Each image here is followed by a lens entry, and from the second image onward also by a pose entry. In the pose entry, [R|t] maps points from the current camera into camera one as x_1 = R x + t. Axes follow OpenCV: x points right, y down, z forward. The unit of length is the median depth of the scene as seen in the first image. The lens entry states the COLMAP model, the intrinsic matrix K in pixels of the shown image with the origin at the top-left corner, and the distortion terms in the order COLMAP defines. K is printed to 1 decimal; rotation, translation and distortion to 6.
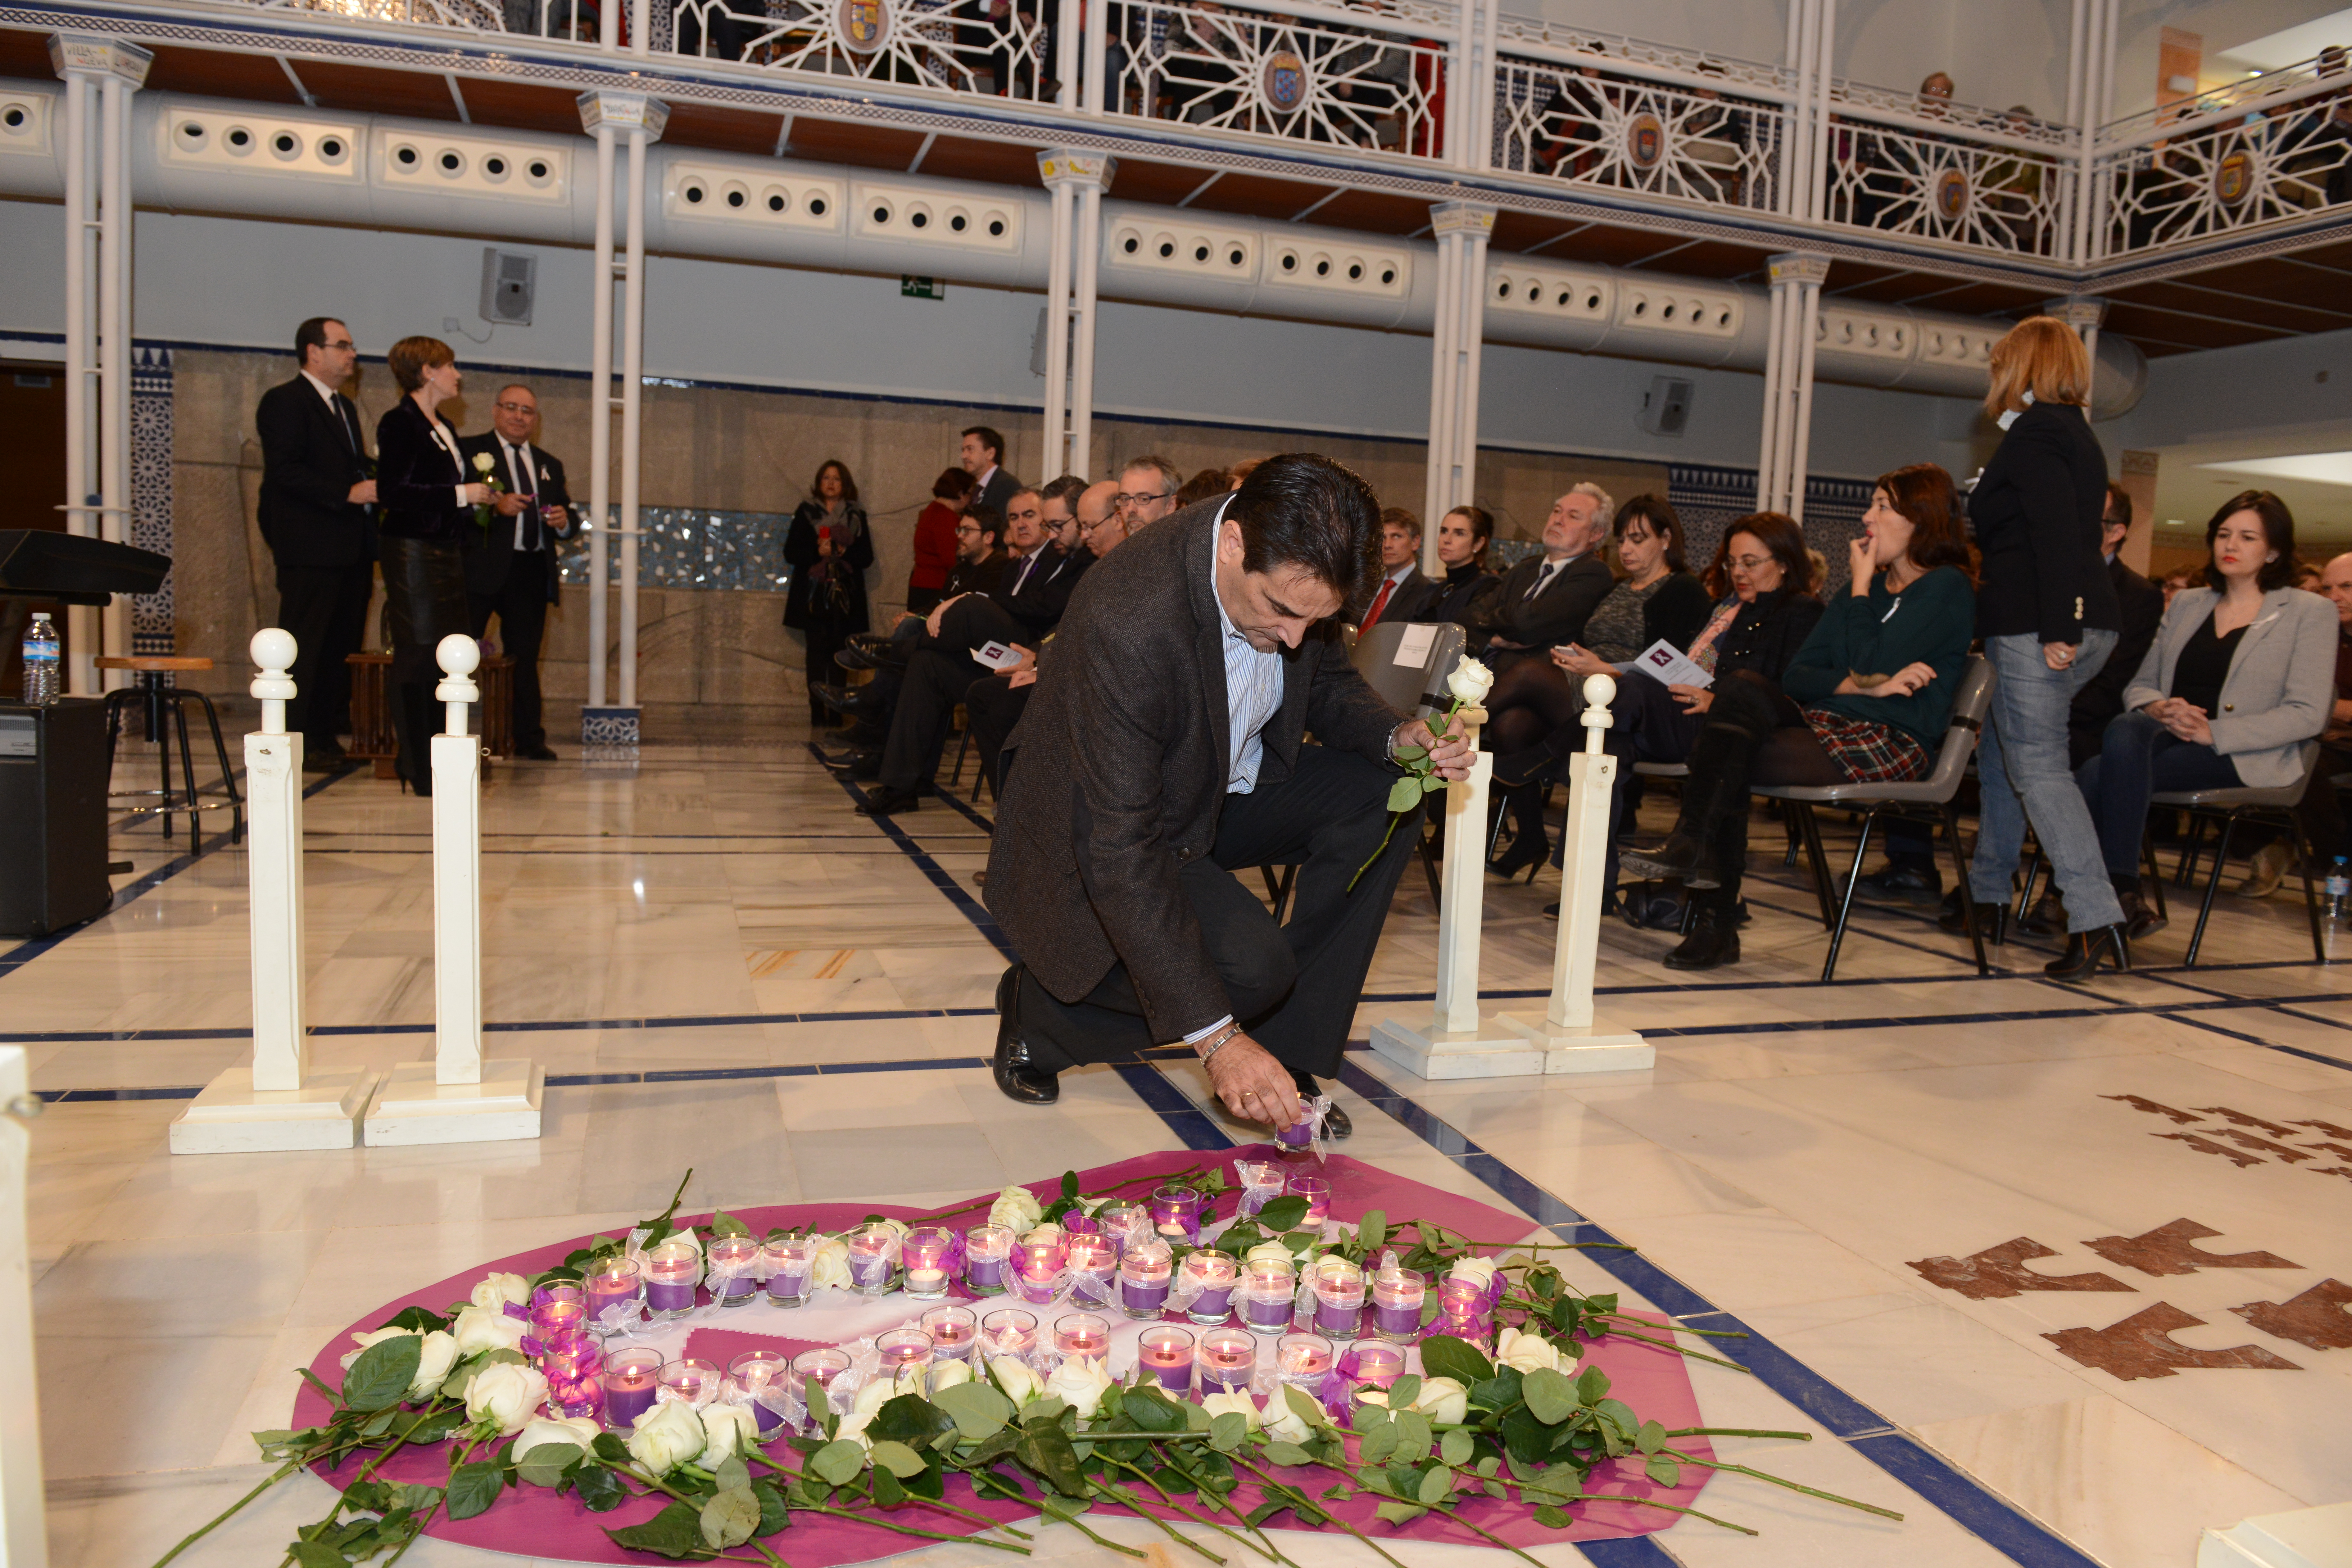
lens RADIAL K [[1585.9, 0, 1172.3], [0, 1585.9, 786.7], [0, 0, 1]] dist [-0.054731, 0.000312]
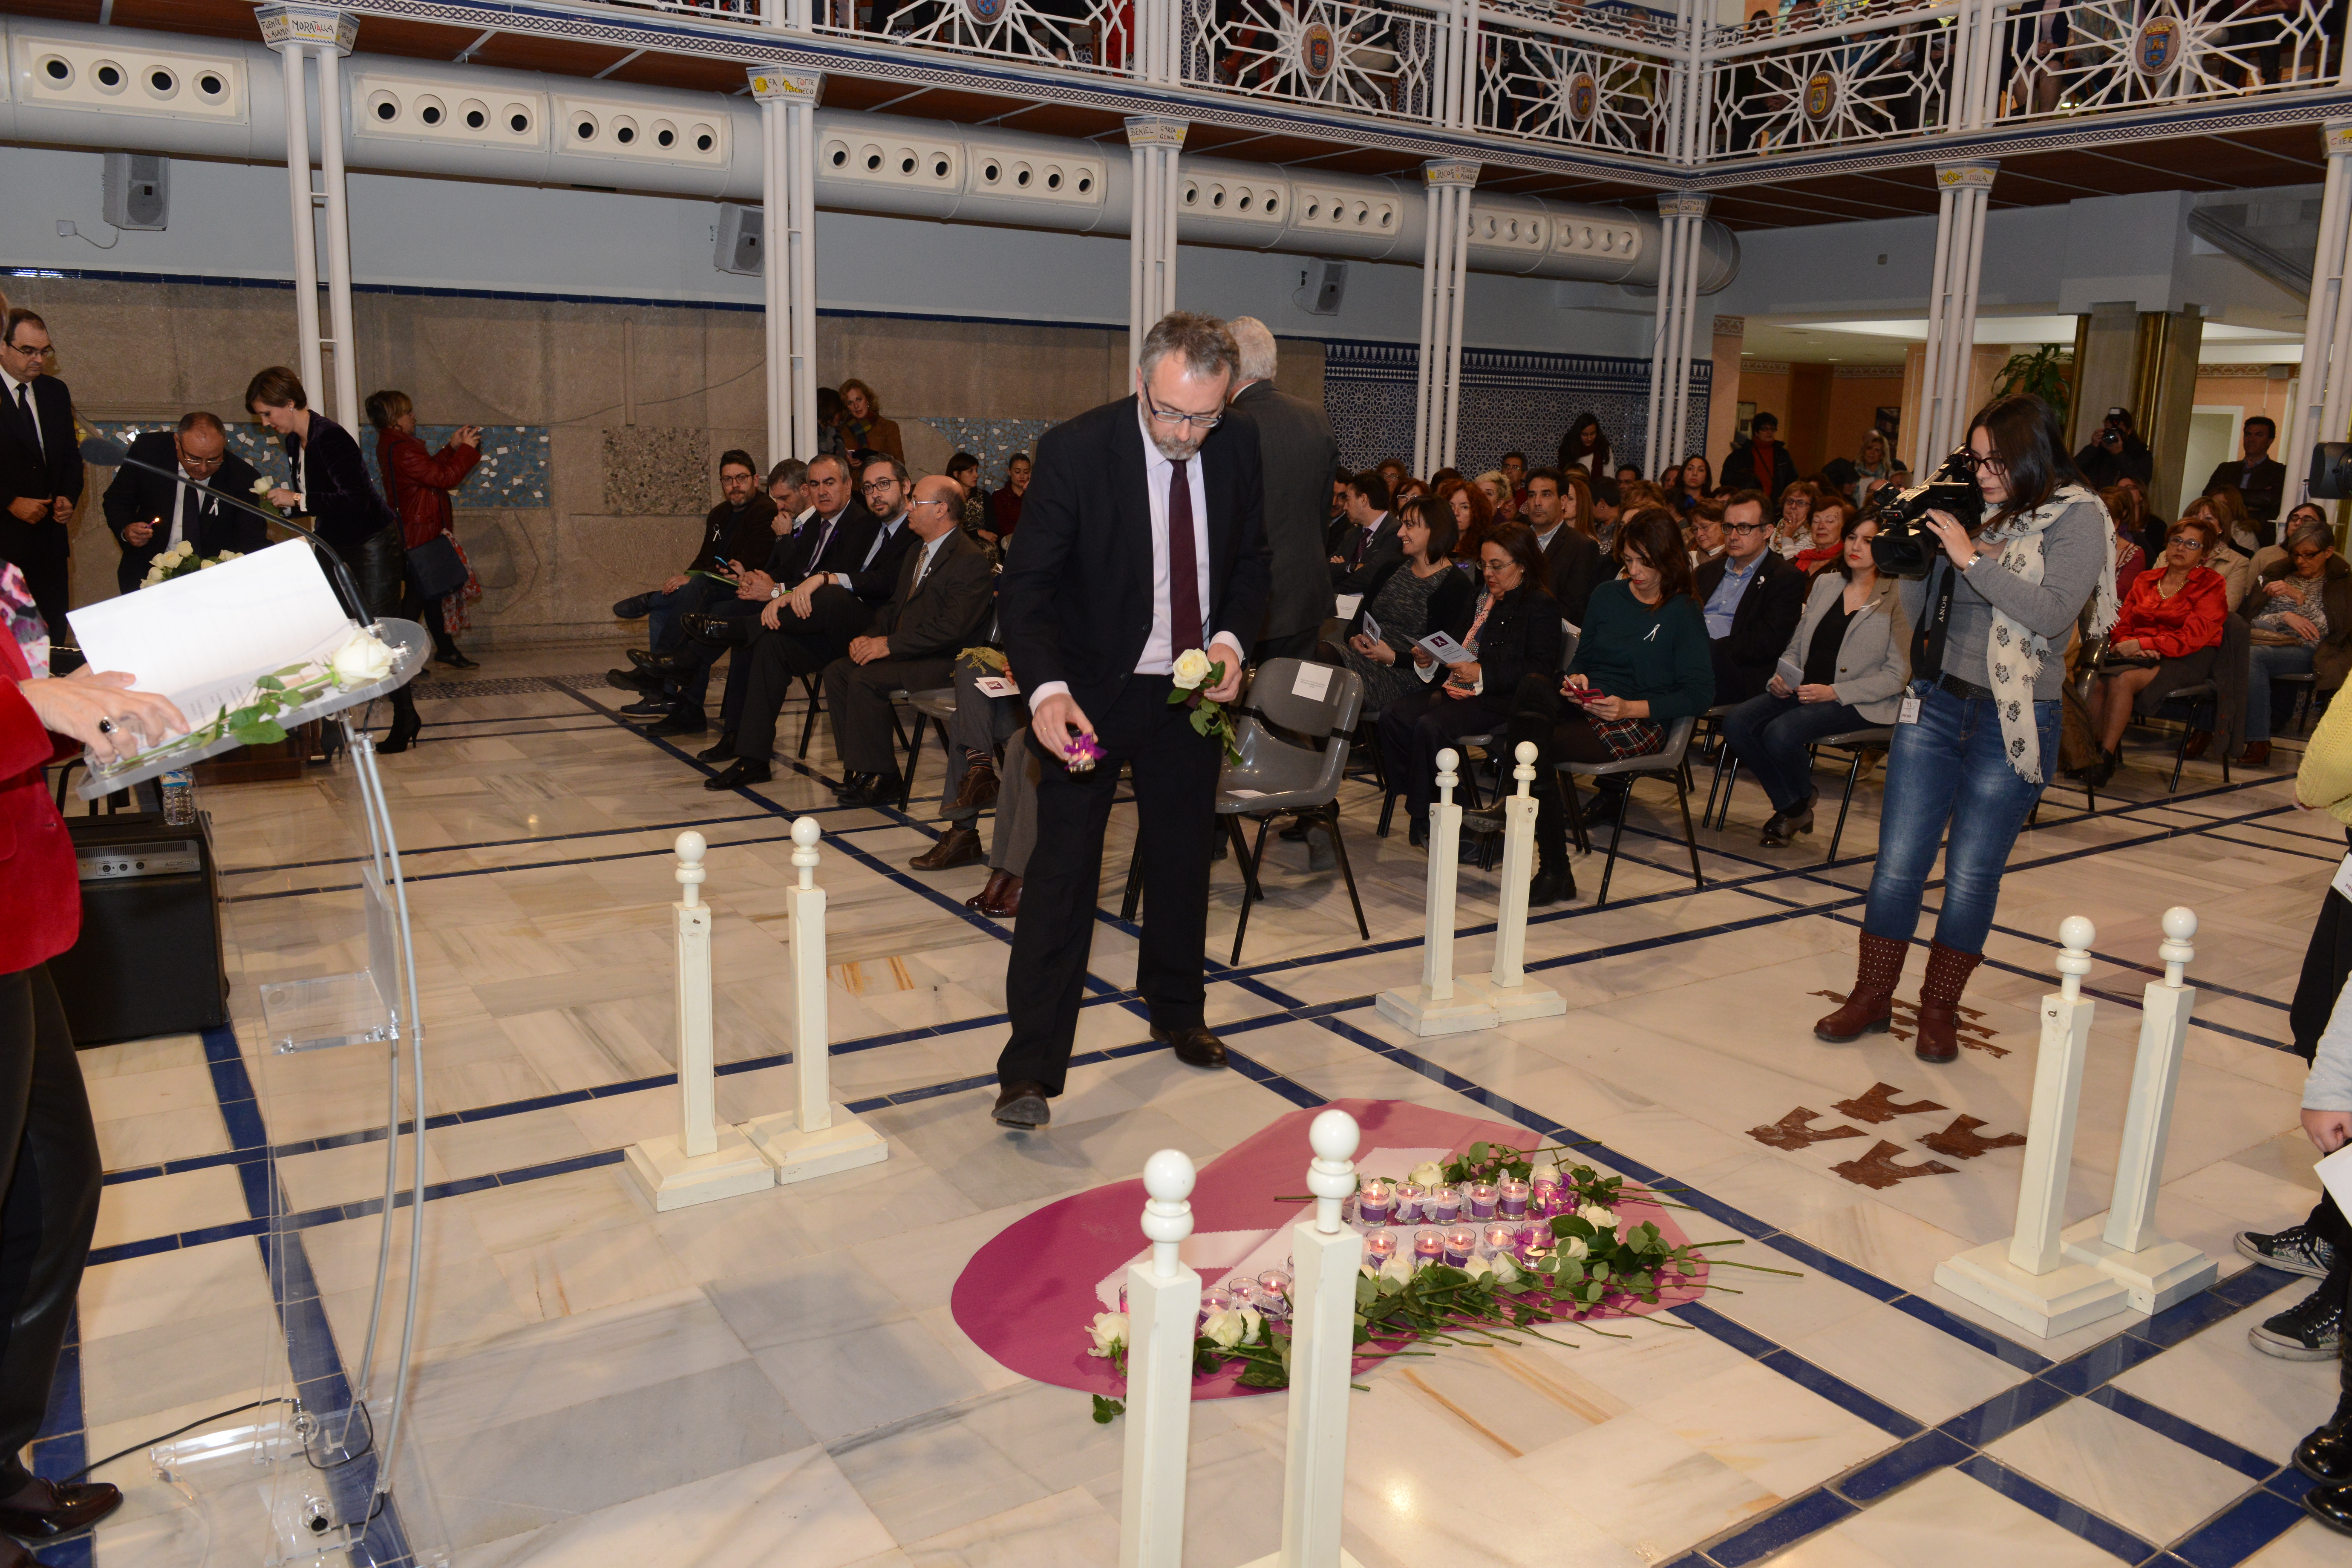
lens RADIAL K [[1717.4, 0, 1172.3], [0, 1717.4, 788.5], [0, 0, 1]] dist [-0.038521, -0.004494]
pose [[0.963829, -0.073880, 0.256077, -0.145084], [0.043631, 0.991588, 0.121861, -0.080148], [-0.262926, -0.106280, 0.958944, -0.146547]]
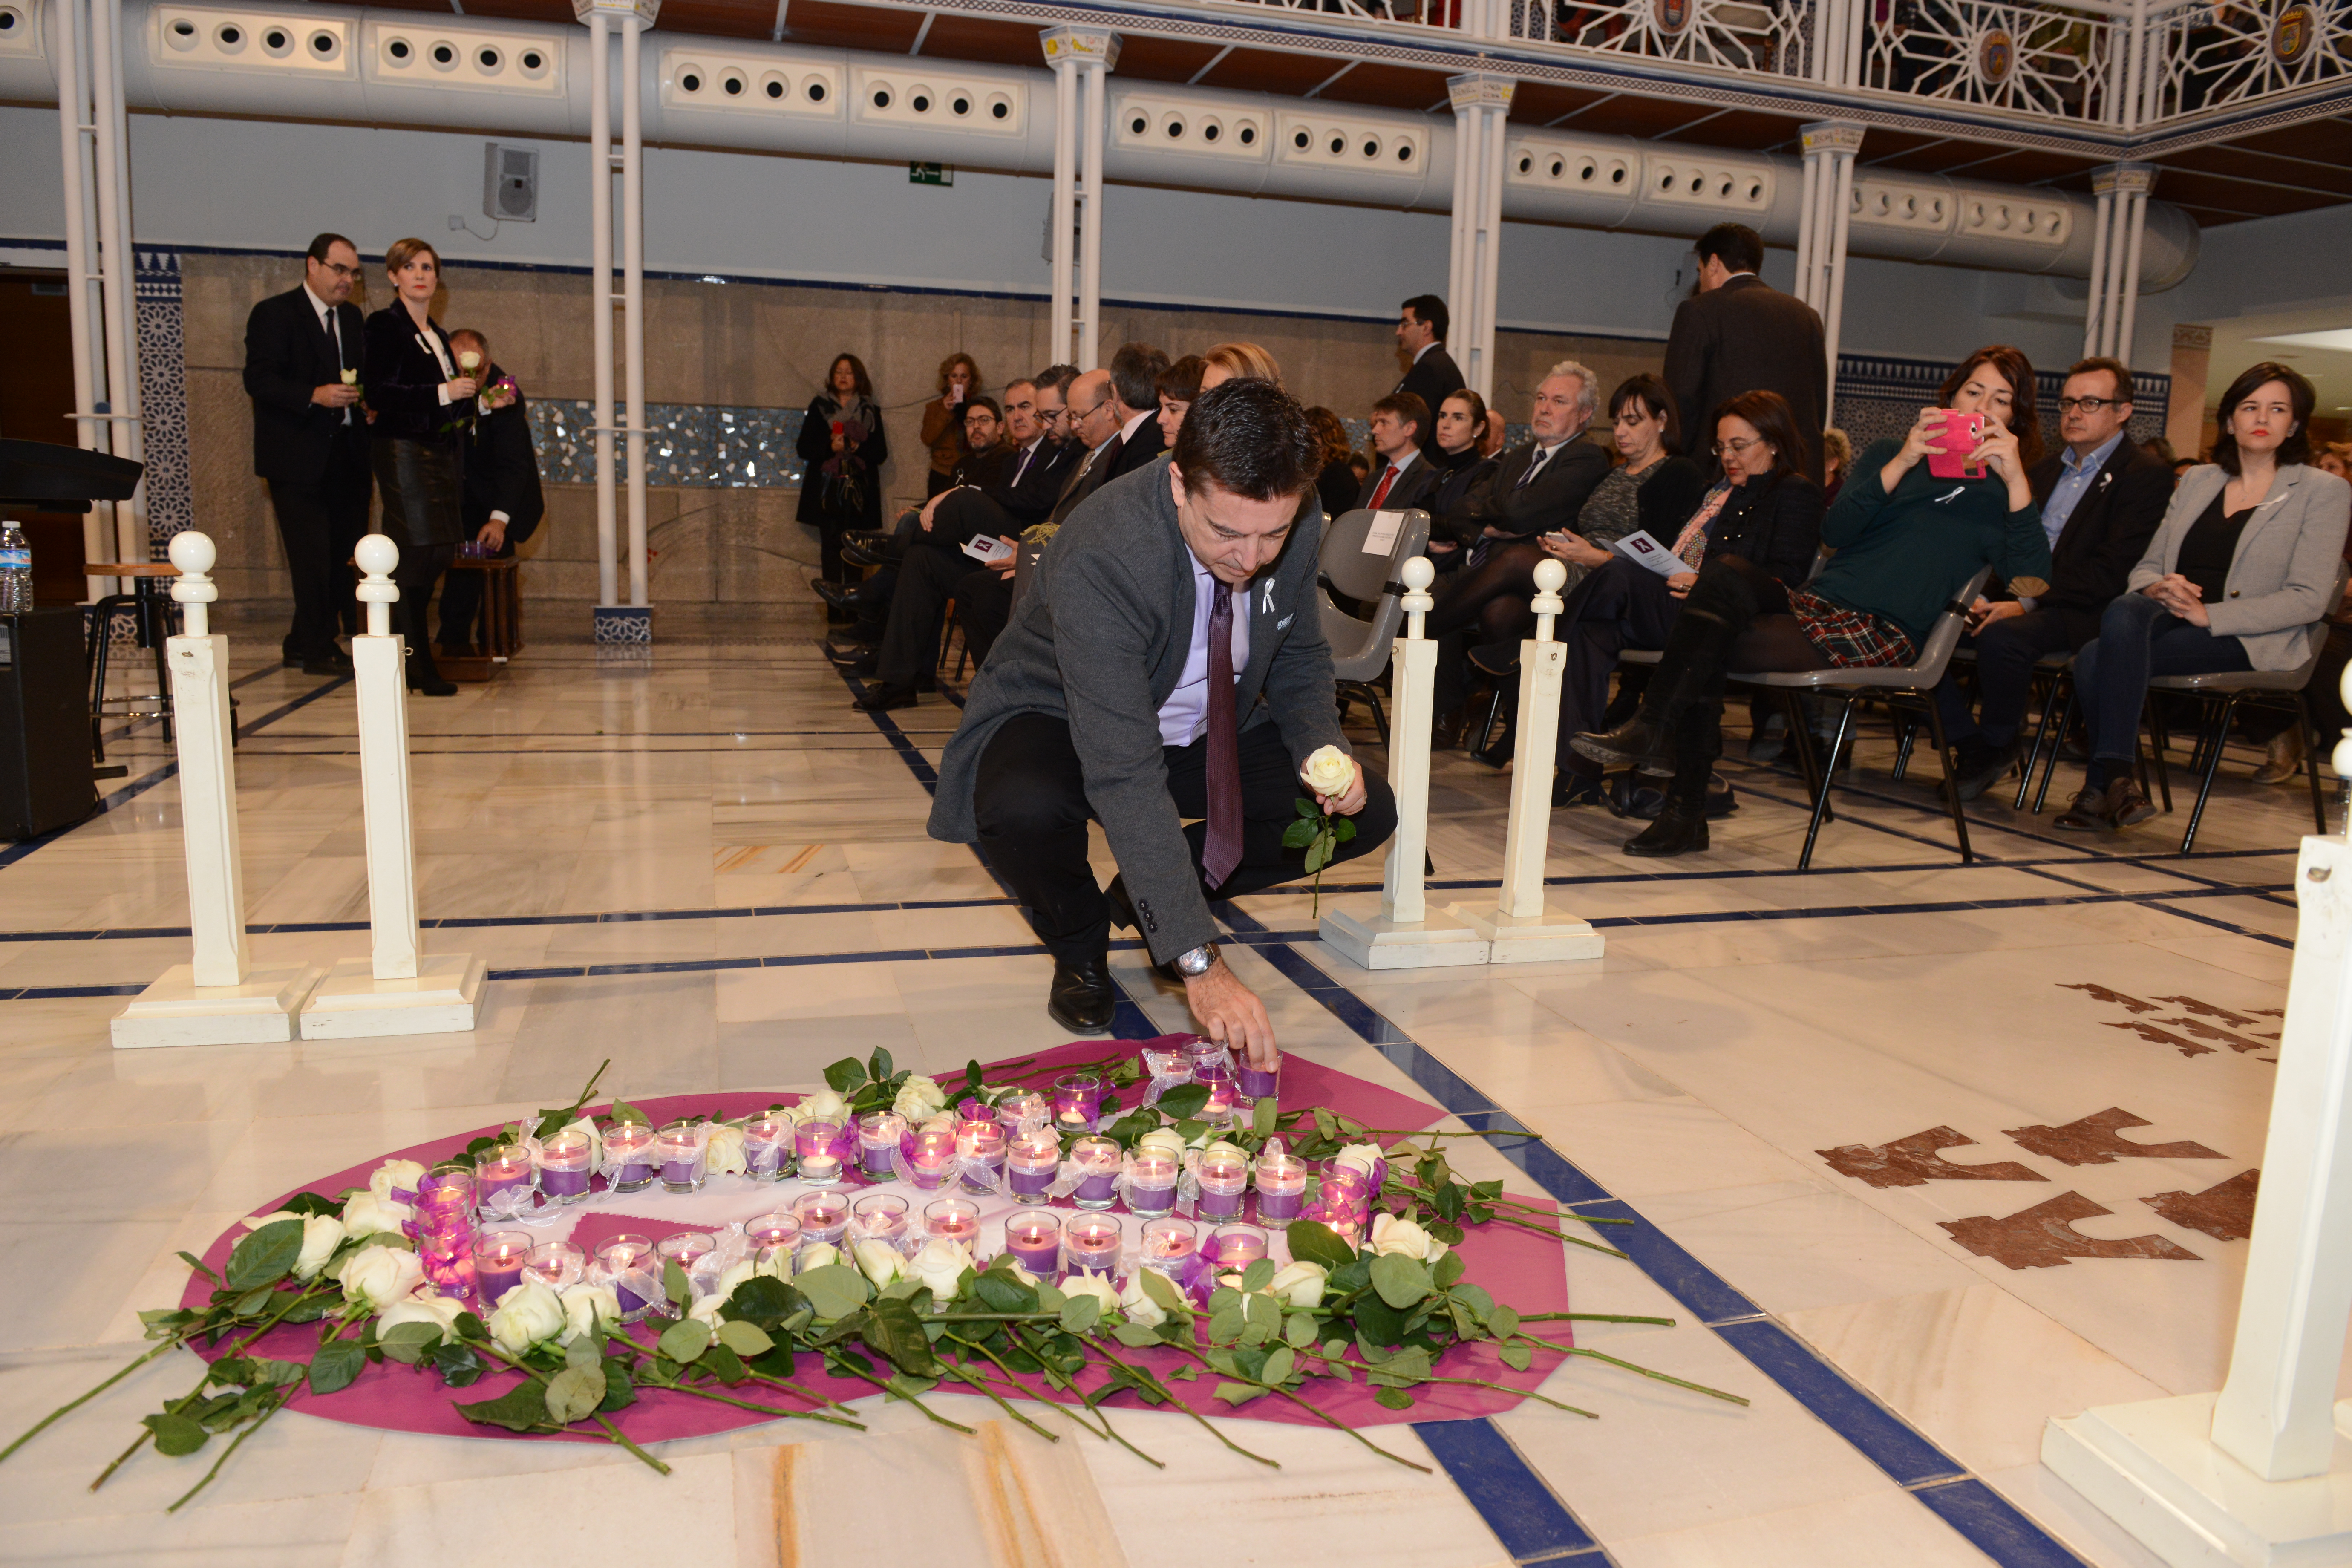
lens RADIAL K [[1588.6, 0, 1172.1], [0, 1588.6, 785.5], [0, 0, 1]] dist [-0.055793, 0.002617]
pose [[0.999526, -0.008413, -0.029614, 0.022591], [0.010345, 0.997787, 0.065677, 0.000746], [0.028996, -0.065952, 0.997401, 0.001462]]
